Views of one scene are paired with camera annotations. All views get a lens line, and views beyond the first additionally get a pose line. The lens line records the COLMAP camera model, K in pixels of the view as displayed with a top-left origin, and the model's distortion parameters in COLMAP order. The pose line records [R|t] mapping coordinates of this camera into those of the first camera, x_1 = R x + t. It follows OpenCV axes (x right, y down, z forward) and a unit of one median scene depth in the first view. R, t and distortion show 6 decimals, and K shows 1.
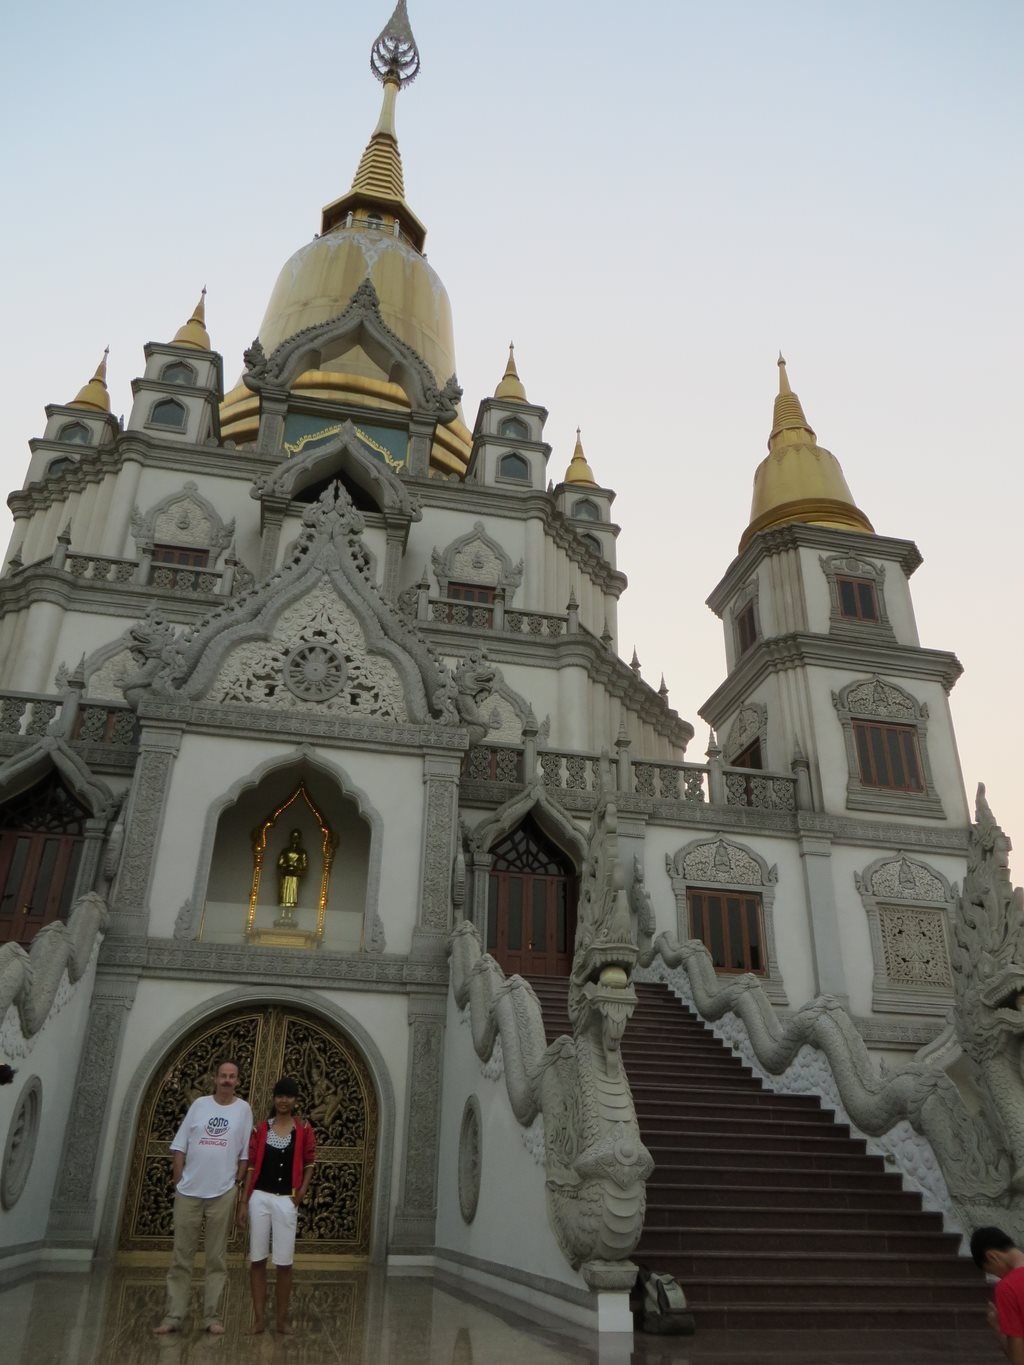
lens RADIAL K [[1038.0, 0, 502.7], [0, 1038.0, 680.2], [0, 0, 1]] dist [0.019609, 0.003330]
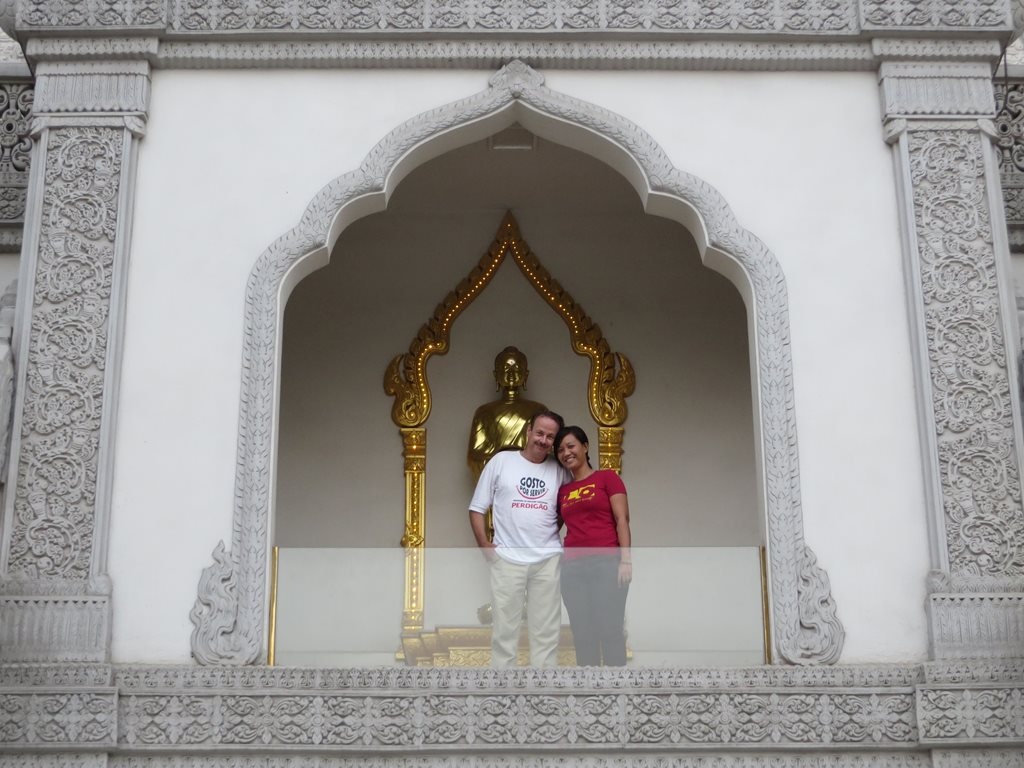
lens RADIAL K [[1954.3, 0, 510.2], [0, 1954.3, 384.0], [0, 0, 1]] dist [-0.088602, 0.000000]
pose [[0.981475, -0.101679, -0.162383, -0.099687], [0.113422, 0.991435, 0.064743, 0.118963], [0.154409, -0.081961, 0.984601, 0.379466]]
